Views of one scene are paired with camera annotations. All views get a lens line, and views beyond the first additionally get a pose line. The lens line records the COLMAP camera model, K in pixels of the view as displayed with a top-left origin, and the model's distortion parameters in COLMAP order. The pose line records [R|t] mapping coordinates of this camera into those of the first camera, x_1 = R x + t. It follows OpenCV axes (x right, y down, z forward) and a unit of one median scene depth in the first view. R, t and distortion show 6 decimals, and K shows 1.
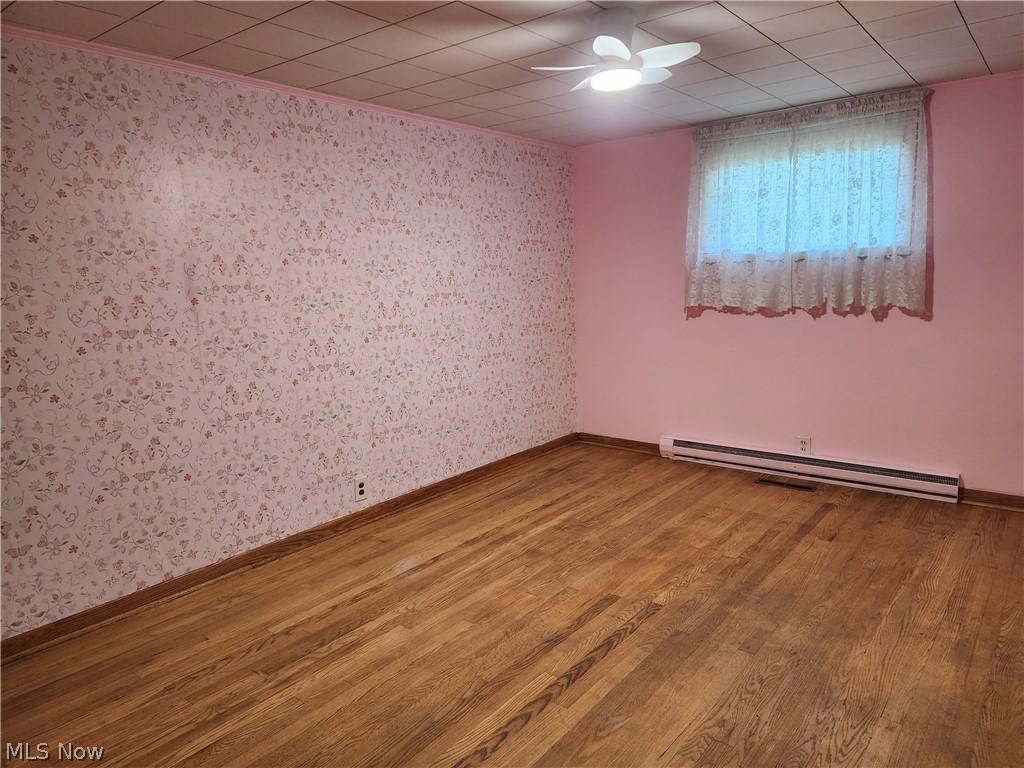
lens RADIAL K [[687.7, 0, 514.1], [0, 687.7, 351.8], [0, 0, 1]] dist [0.080056, -0.061994]
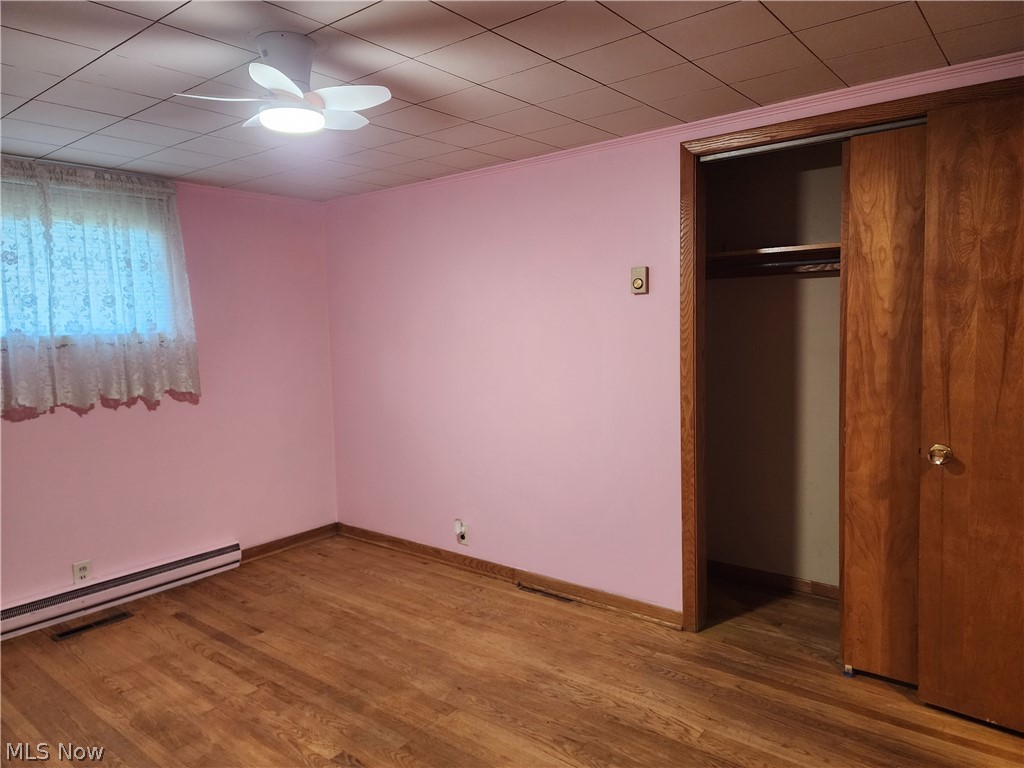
lens RADIAL K [[687.7, 0, 514.1], [0, 687.7, 351.8], [0, 0, 1]] dist [0.080056, -0.061994]
pose [[-0.003982, -0.010319, 0.999939, -0.439924], [0.133245, 0.991025, 0.010758, -0.067671], [-0.991075, 0.133280, -0.002571, 0.510016]]
